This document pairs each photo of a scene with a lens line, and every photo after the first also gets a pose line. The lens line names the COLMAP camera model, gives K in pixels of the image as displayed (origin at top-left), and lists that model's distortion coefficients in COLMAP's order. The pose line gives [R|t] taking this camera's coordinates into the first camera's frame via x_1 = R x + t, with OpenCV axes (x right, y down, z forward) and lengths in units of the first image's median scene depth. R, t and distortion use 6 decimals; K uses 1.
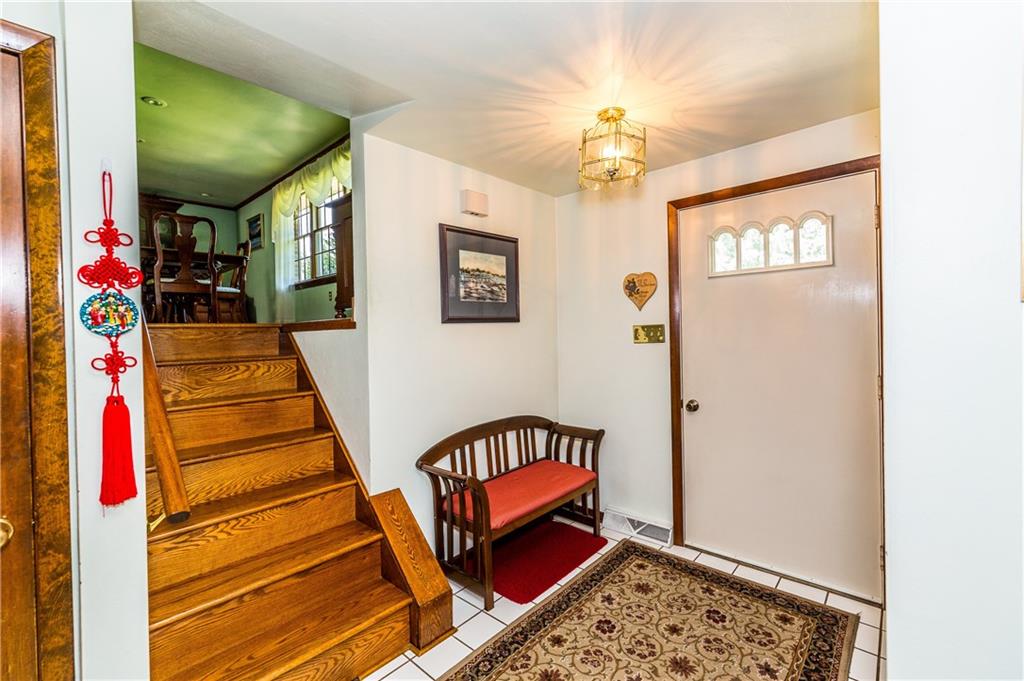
lens RADIAL K [[436.6, 0, 511.5], [0, 436.6, 338.9], [0, 0, 1]] dist [-0.000205, -0.000312]
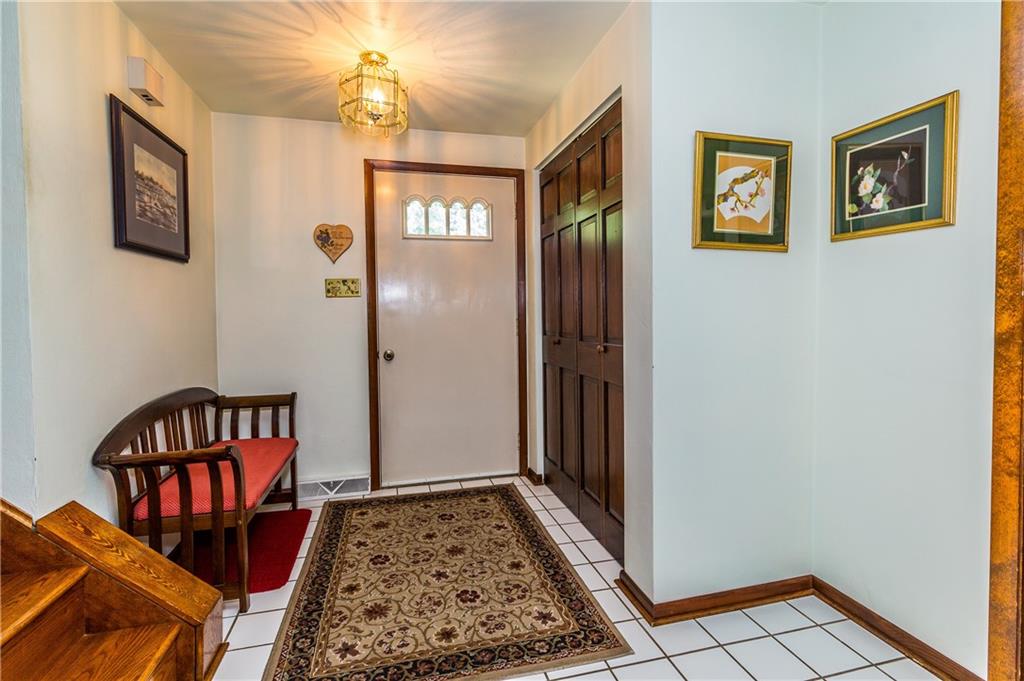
lens RADIAL K [[484.8, 0, 511.0], [0, 484.8, 333.5], [0, 0, 1]] dist [0.005517, 0.000331]
pose [[0.552159, -0.016489, 0.833576, -0.456480], [0.013301, 0.999851, 0.010967, 0.098472], [-0.833633, 0.005031, 0.552296, 0.092116]]
